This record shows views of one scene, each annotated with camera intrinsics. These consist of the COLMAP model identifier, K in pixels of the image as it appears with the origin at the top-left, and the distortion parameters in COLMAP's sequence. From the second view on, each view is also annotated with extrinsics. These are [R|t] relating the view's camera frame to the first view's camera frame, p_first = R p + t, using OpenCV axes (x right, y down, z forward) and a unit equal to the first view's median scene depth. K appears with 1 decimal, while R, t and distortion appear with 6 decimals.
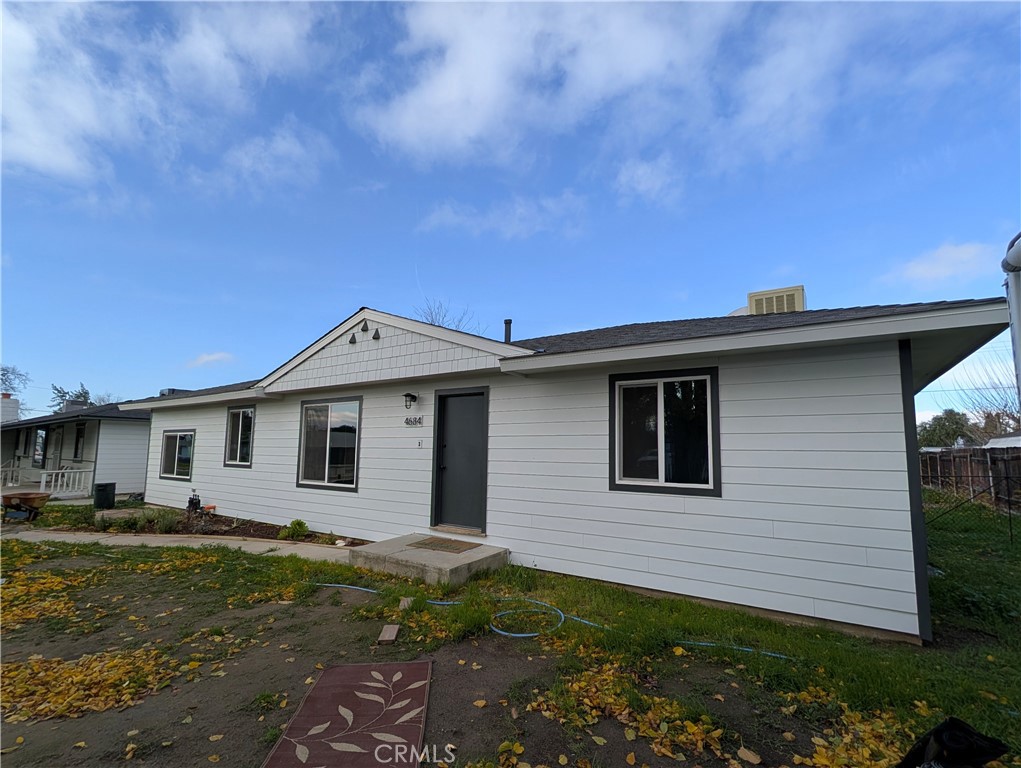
lens RADIAL K [[505.9, 0, 484.4], [0, 505.9, 400.1], [0, 0, 1]] dist [0.000919, -0.000154]
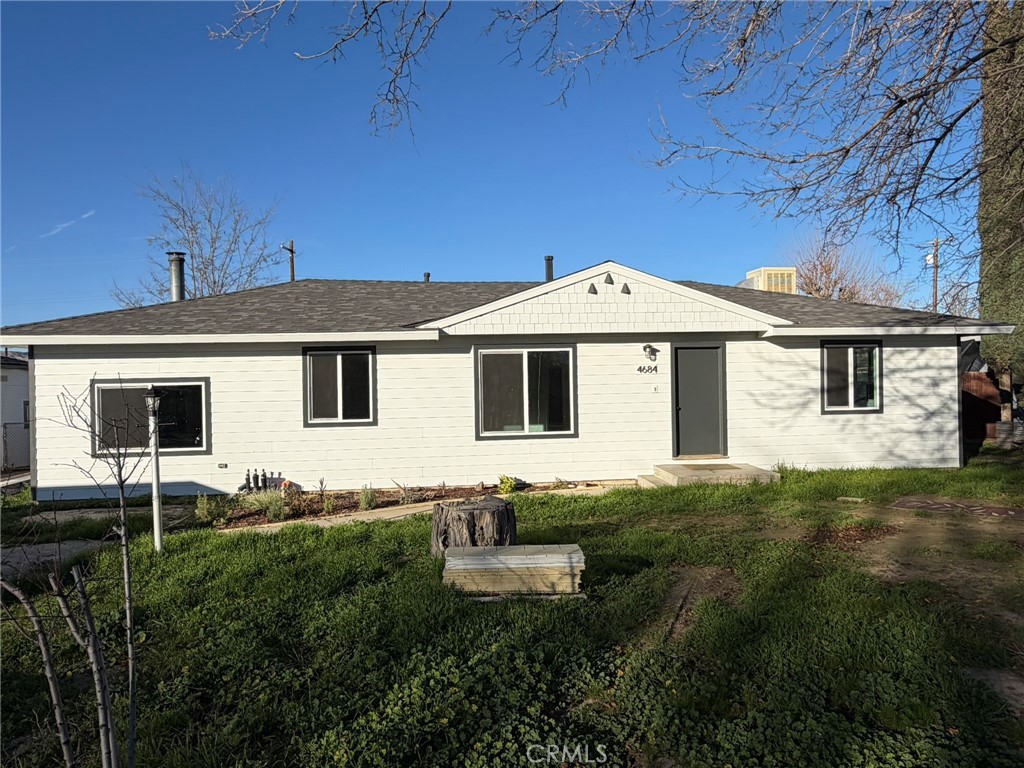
lens RADIAL K [[705.5, 0, 511.9], [0, 705.5, 382.7], [0, 0, 1]] dist [0.002763, -0.001639]
pose [[0.725182, -0.030736, 0.687871, -1.419878], [-0.041345, 0.995257, 0.088058, -0.053281], [-0.687315, -0.092298, 0.720472, 0.072569]]
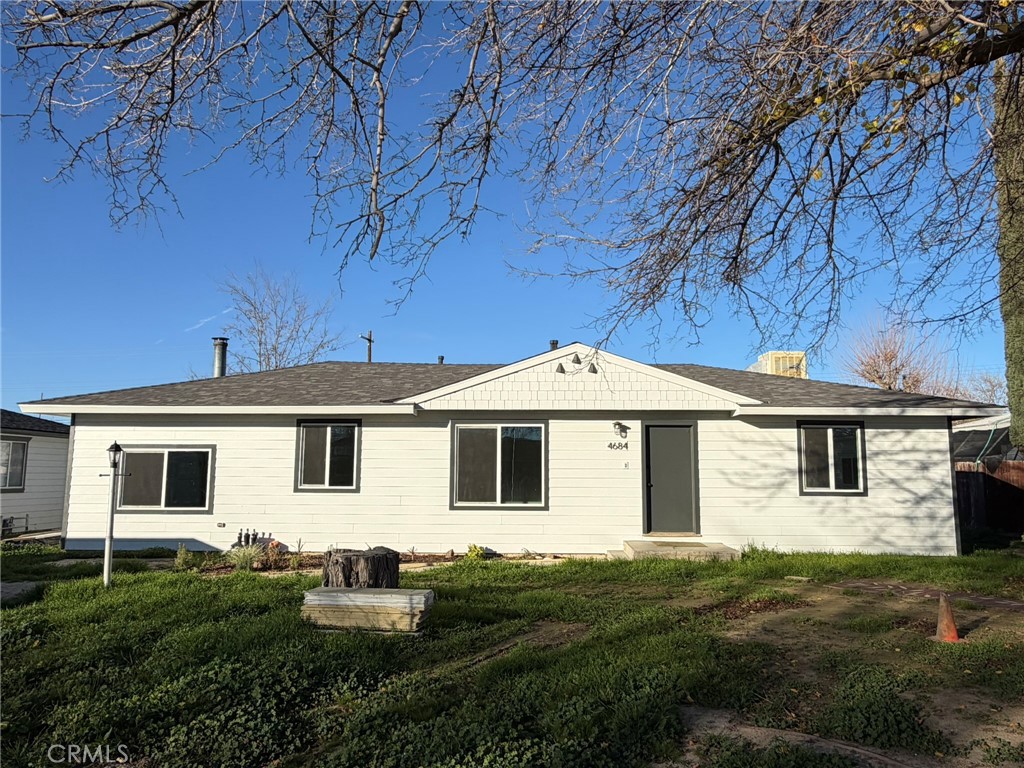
lens RADIAL K [[705.5, 0, 510.6], [0, 705.5, 385.9], [0, 0, 1]] dist [0.002763, -0.001639]
pose [[0.815985, 0.058854, 0.575069, -1.264772], [-0.052388, 0.998239, -0.027828, -0.037260], [-0.575695, -0.007419, 0.817631, -0.180489]]
